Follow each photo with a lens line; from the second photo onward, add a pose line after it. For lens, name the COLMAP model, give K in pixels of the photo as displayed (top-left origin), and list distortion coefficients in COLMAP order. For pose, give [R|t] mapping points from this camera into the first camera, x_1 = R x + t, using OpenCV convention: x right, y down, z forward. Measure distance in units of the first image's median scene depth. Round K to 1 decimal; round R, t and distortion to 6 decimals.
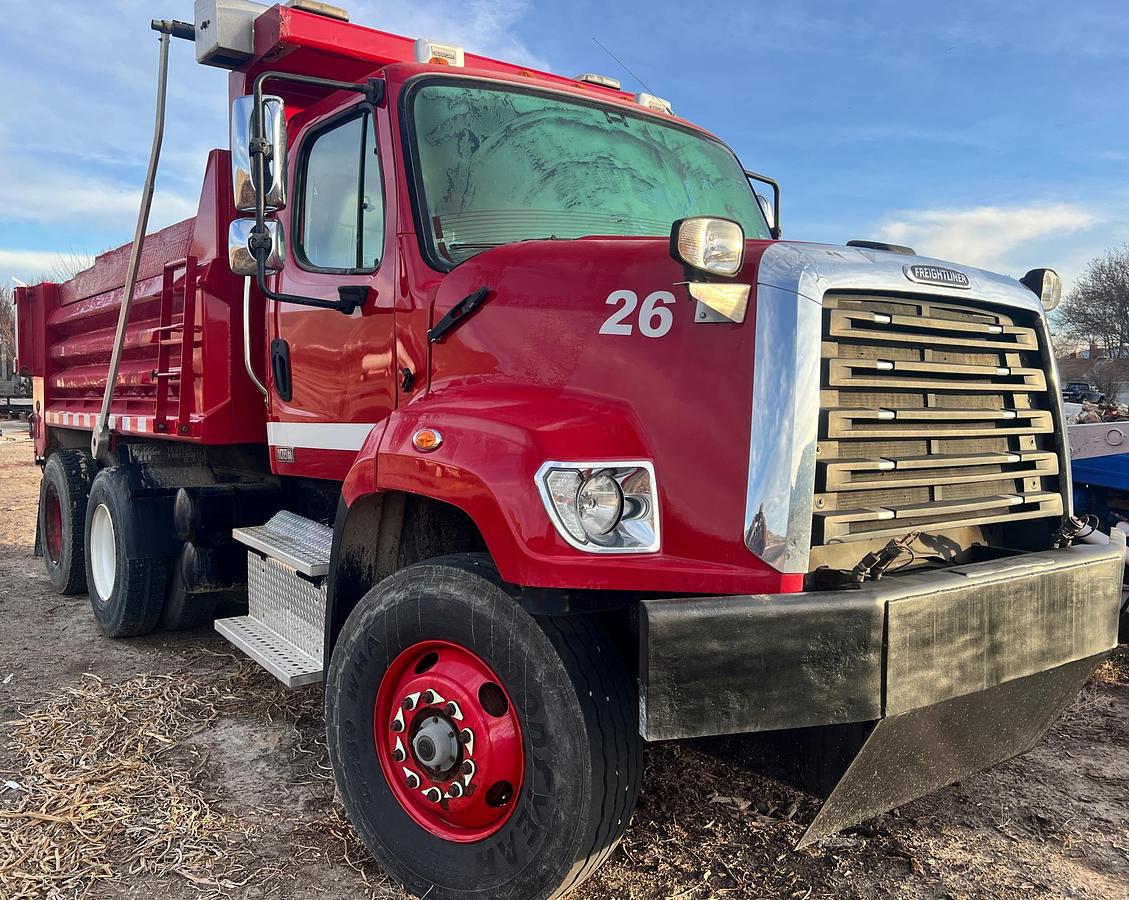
lens RADIAL K [[920.8, 0, 539.6], [0, 920.8, 428.9], [0, 0, 1]] dist [0.032765, -0.005130]
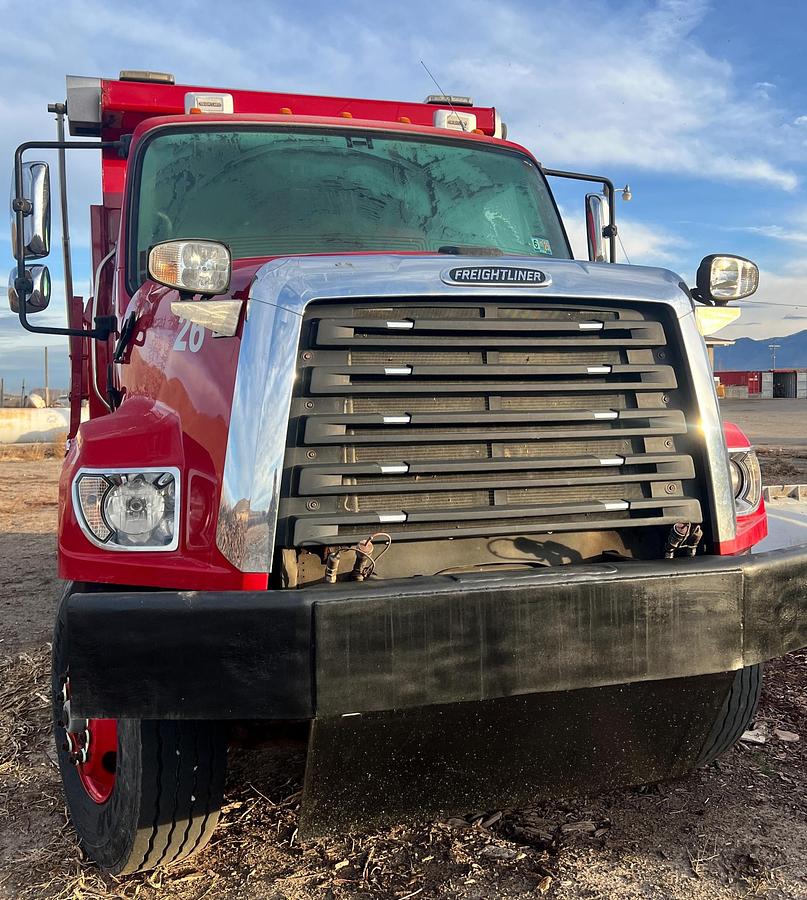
lens RADIAL K [[875.2, 0, 404.1], [0, 875.2, 423.3], [0, 0, 1]] dist [0.086422, -0.124053]
pose [[0.946459, -0.019070, -0.322260, 0.631686], [0.015280, 0.999781, -0.014288, 0.002763], [0.322462, 0.008599, 0.946543, 0.087757]]
